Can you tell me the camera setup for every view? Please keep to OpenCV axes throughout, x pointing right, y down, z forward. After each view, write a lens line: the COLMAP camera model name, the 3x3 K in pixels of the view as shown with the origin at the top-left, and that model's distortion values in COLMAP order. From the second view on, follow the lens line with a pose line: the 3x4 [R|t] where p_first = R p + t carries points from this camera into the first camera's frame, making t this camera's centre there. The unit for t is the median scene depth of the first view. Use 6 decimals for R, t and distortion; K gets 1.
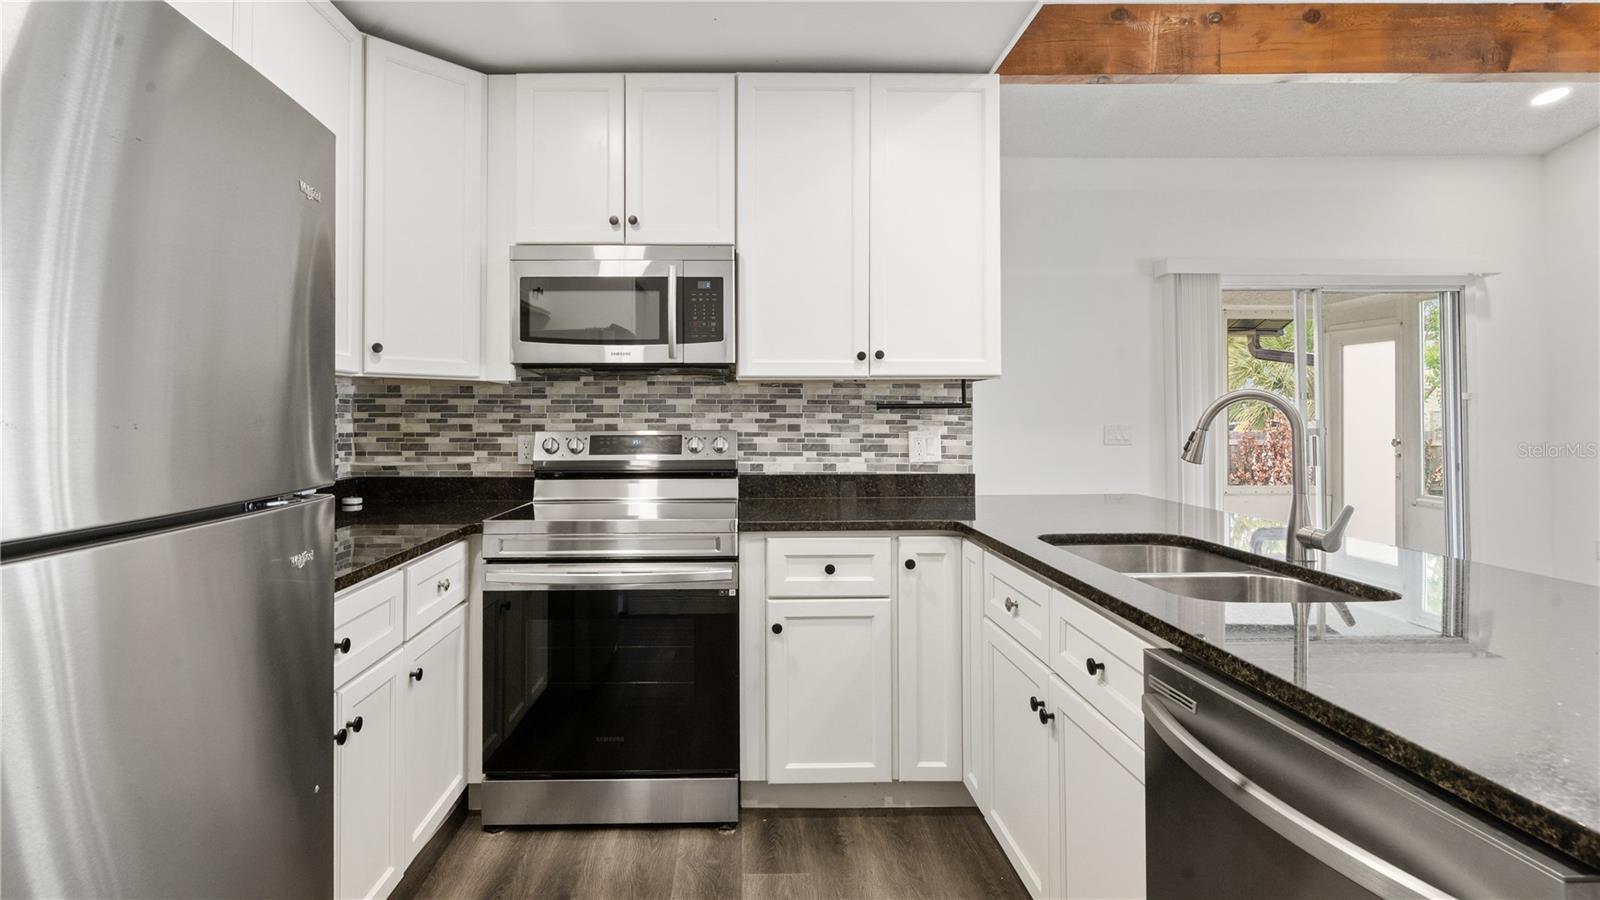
lens RADIAL K [[763.7, 0, 753.3], [0, 763.7, 407.2], [0, 0, 1]] dist [-0.005892, 0.003677]
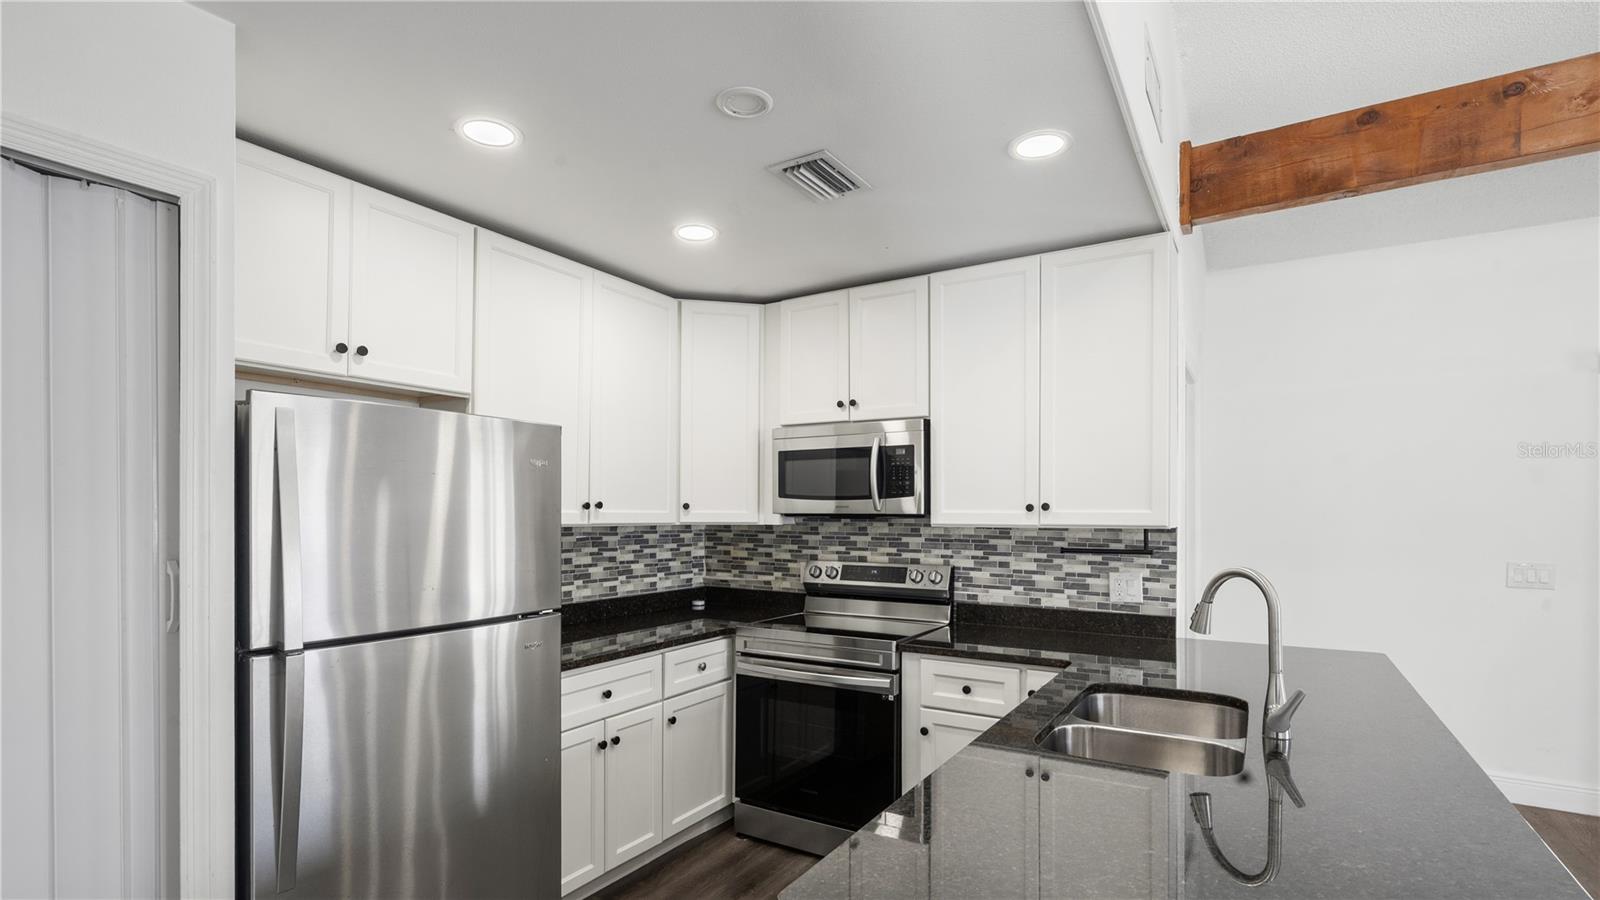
lens RADIAL K [[754.2, 0, 802.8], [0, 754.2, 514.9], [0, 0, 1]] dist [-0.008583, 0.005398]
pose [[0.841610, 0.005829, -0.540054, 0.411661], [0.003257, 0.999869, 0.015867, -0.066816], [0.540076, -0.015113, 0.841481, -0.112166]]
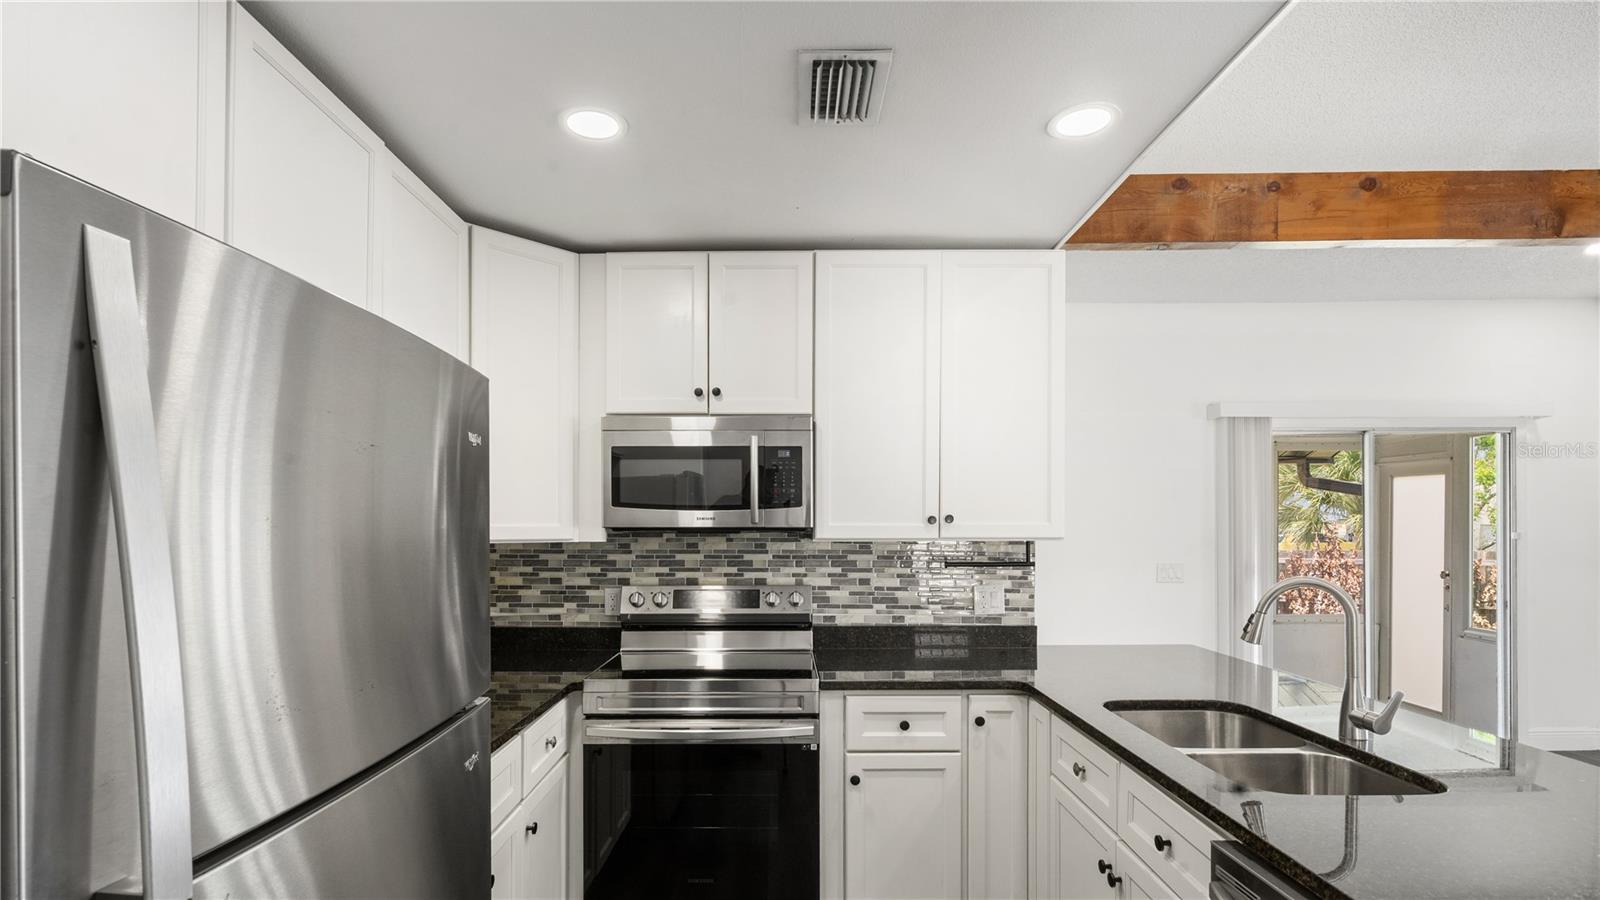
lens RADIAL K [[754.2, 0, 783.8], [0, 754.2, 528.5], [0, 0, 1]] dist [-0.008583, 0.005398]
pose [[0.999777, 0.001409, -0.021055, -0.036982], [-0.001064, 0.999865, 0.016380, -0.063909], [0.021076, -0.016354, 0.999644, -0.043531]]
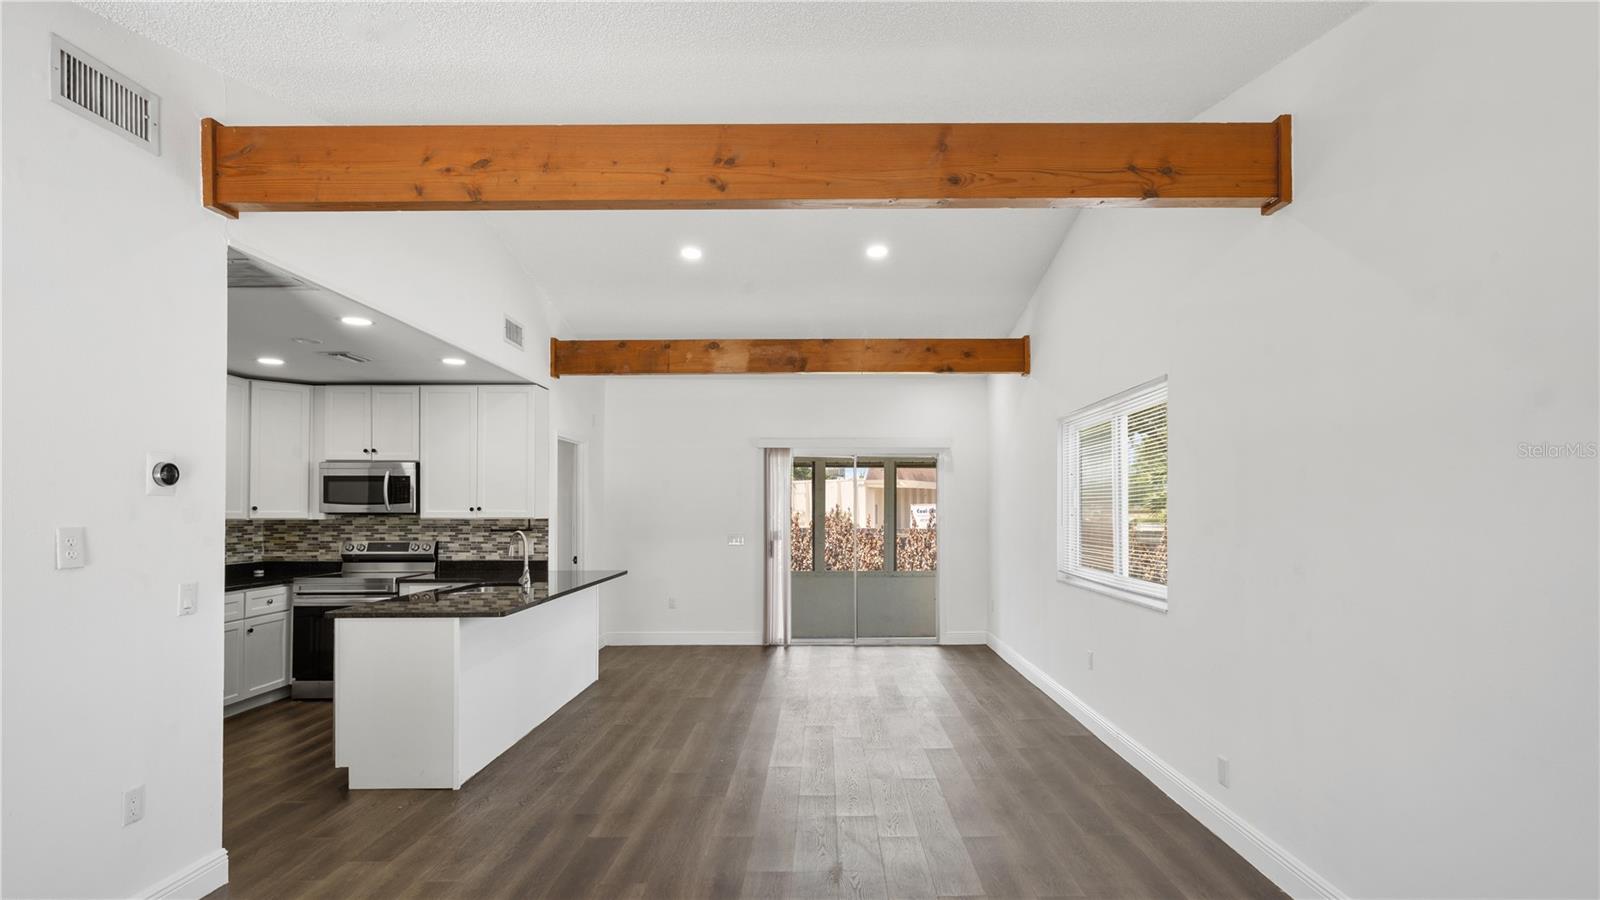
lens RADIAL K [[754.2, 0, 826.2], [0, 754.2, 501.0], [0, 0, 1]] dist [-0.008583, 0.005398]
pose [[0.999959, 0.001556, -0.008951, 1.096055], [-0.001549, 0.999999, 0.000767, -0.084371], [0.008952, -0.000753, 0.999960, -1.125397]]
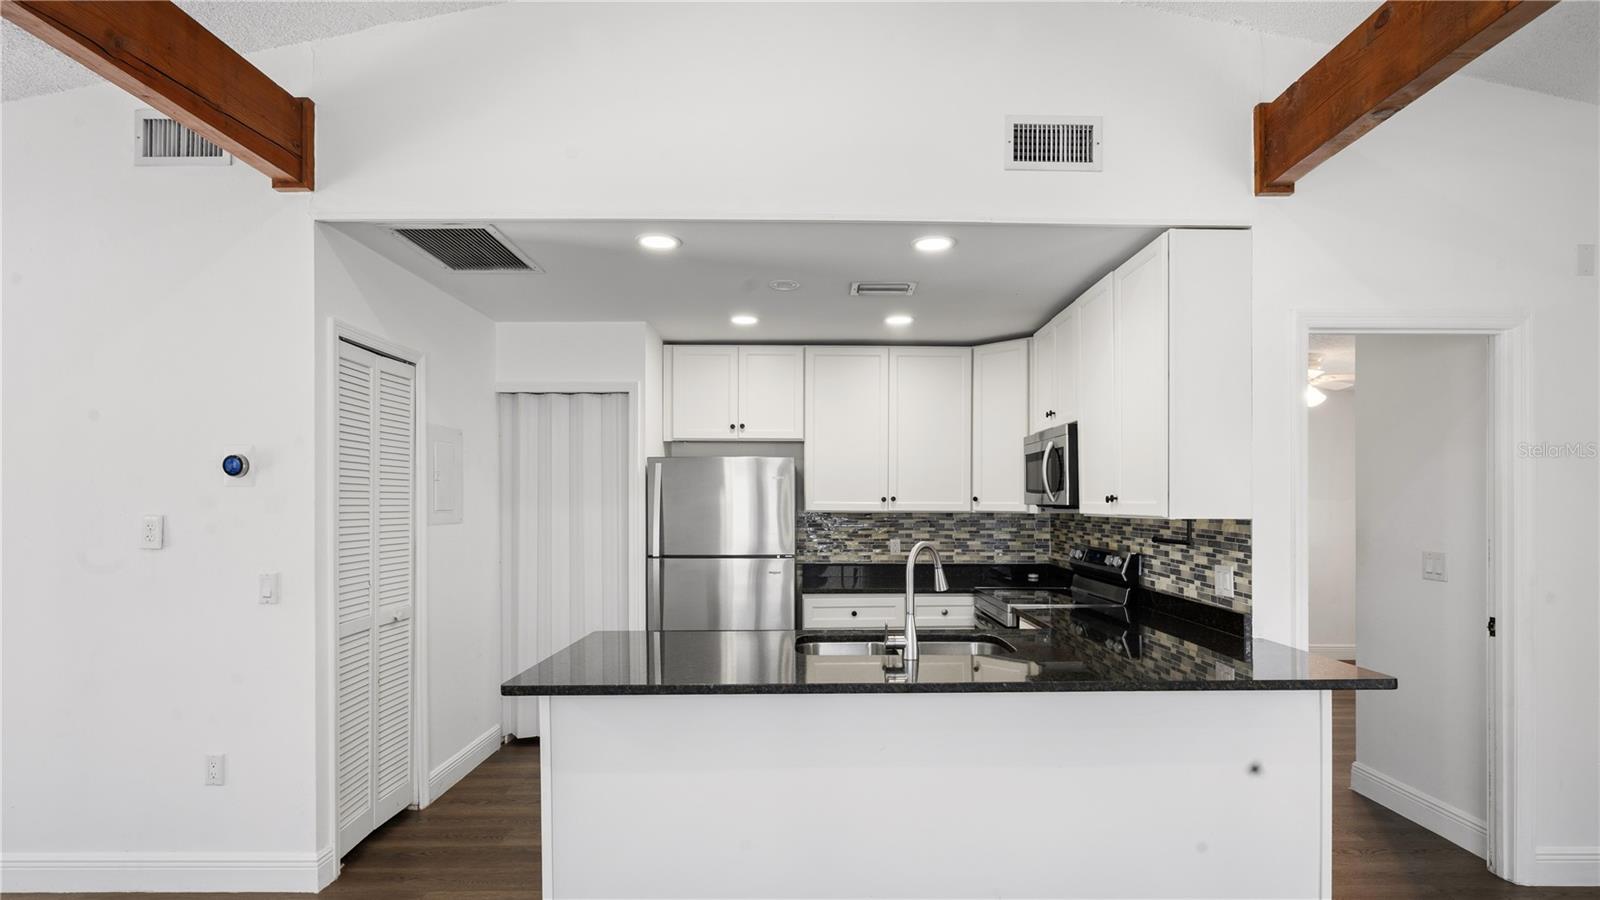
lens RADIAL K [[754.2, 0, 817.3], [0, 754.2, 492.3], [0, 0, 1]] dist [-0.008583, 0.005398]
pose [[-0.007947, -0.011016, -0.999908, 1.234998], [0.012729, 0.999857, -0.011116, -0.062347], [0.999887, -0.012816, -0.007805, 0.471301]]
